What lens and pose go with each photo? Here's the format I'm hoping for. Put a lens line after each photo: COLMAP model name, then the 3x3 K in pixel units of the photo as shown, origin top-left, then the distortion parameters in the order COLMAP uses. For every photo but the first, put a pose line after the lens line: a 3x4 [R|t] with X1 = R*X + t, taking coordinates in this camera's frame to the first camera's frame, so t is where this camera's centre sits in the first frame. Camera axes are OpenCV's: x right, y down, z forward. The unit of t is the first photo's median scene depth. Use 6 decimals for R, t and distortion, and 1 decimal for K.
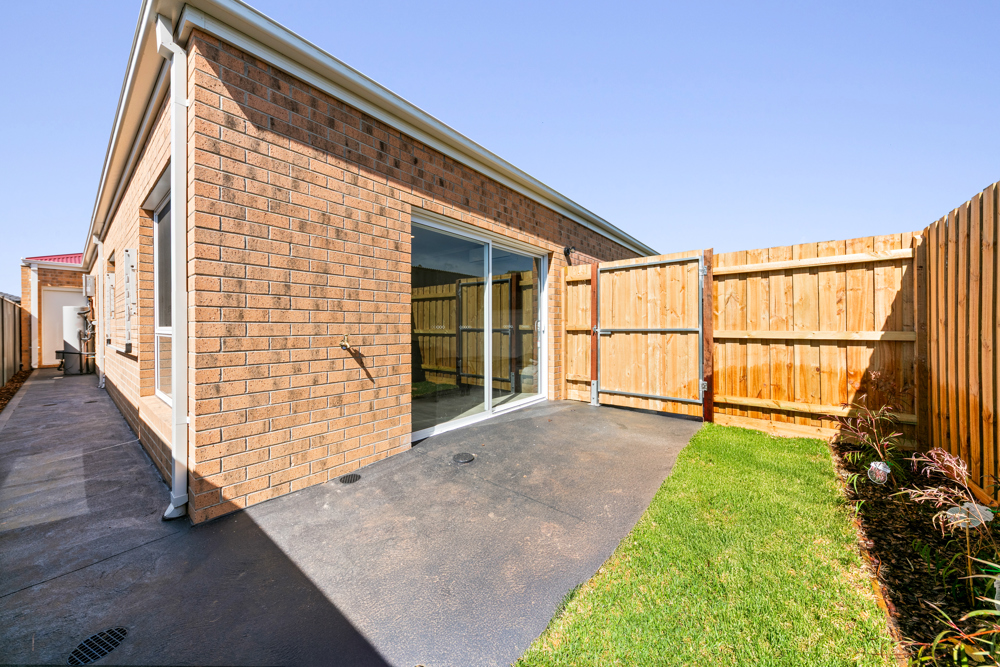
lens RADIAL K [[341.6, 0, 500.0], [0, 341.6, 328.0], [0, 0, 1]] dist [0.001516, -0.000307]
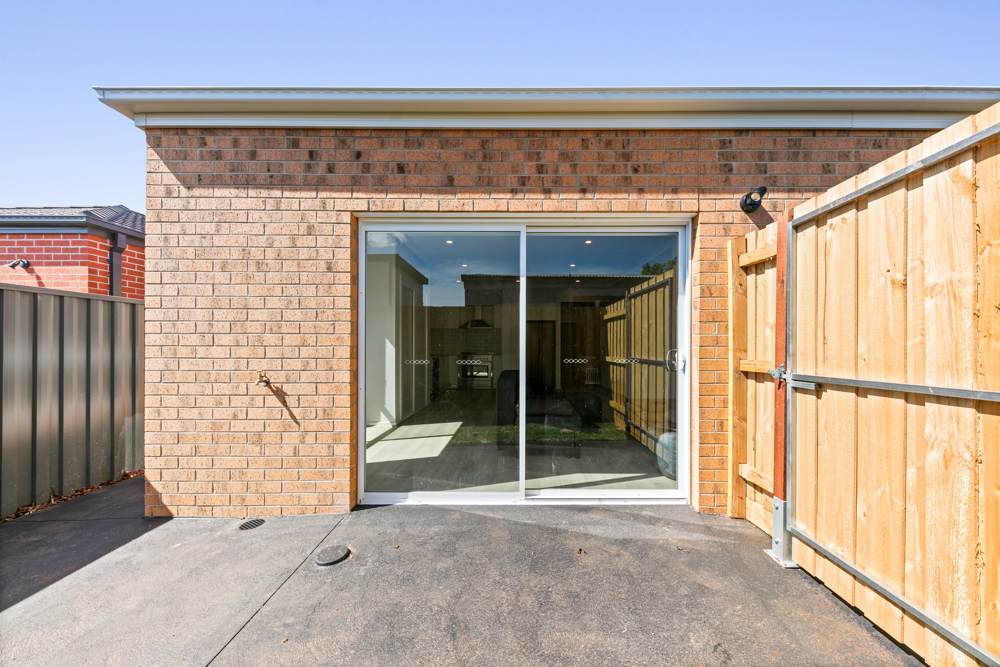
lens RADIAL K [[341.6, 0, 509.0], [0, 341.6, 352.3], [0, 0, 1]] dist [0.001516, -0.000307]
pose [[0.634999, 0.004853, -0.772498, 0.653035], [-0.005403, 0.999984, 0.001841, -0.034153], [0.772494, 0.003005, 0.635015, 0.840075]]
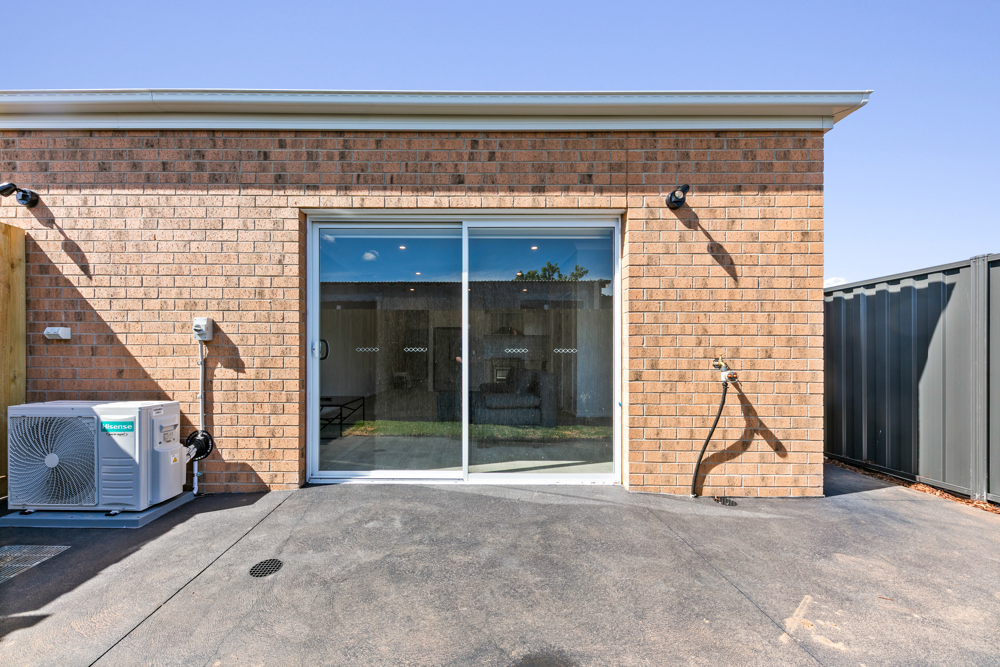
lens RADIAL K [[325.1, 0, 499.4], [0, 325.1, 342.3], [0, 0, 1]] dist [-0.000553, 0.000238]
pose [[0.611645, 0.013179, -0.791022, 0.758230], [-0.018651, 0.999824, 0.002237, -0.035435], [0.790912, 0.013385, 0.611783, 0.970617]]
